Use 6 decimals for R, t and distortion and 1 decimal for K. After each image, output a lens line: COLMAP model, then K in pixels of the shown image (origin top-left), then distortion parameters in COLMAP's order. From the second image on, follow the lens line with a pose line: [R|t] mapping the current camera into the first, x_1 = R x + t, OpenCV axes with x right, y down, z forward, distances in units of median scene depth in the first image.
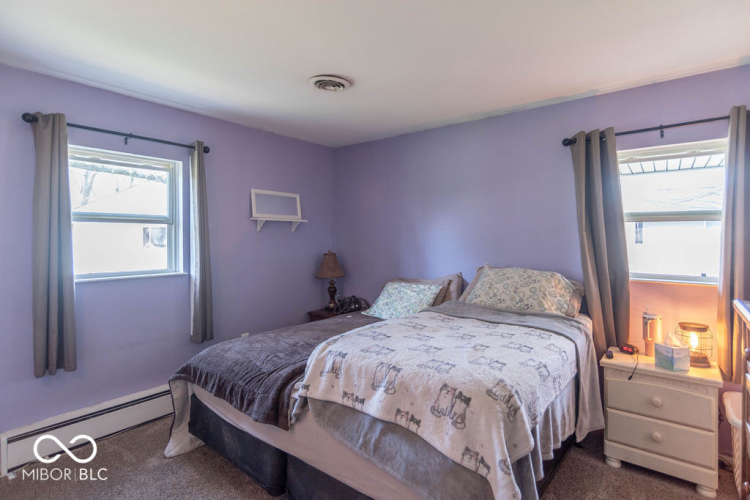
lens RADIAL K [[379.1, 0, 378.0], [0, 379.1, 252.1], [0, 0, 1]] dist [0.003903, 0.001519]
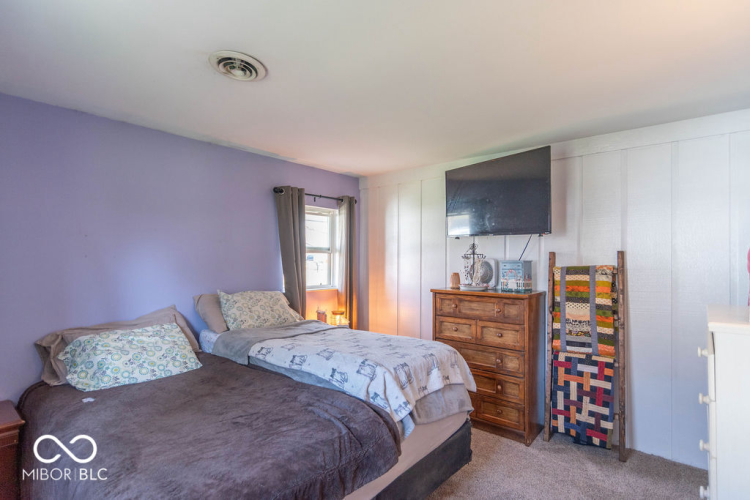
lens RADIAL K [[379.1, 0, 378.0], [0, 379.1, 252.1], [0, 0, 1]] dist [0.003903, 0.001519]
pose [[0.025652, 0.021807, 0.999433, -0.844612], [0.045340, 0.998708, -0.022955, -0.033752], [-0.998642, 0.045903, 0.024630, 0.683456]]
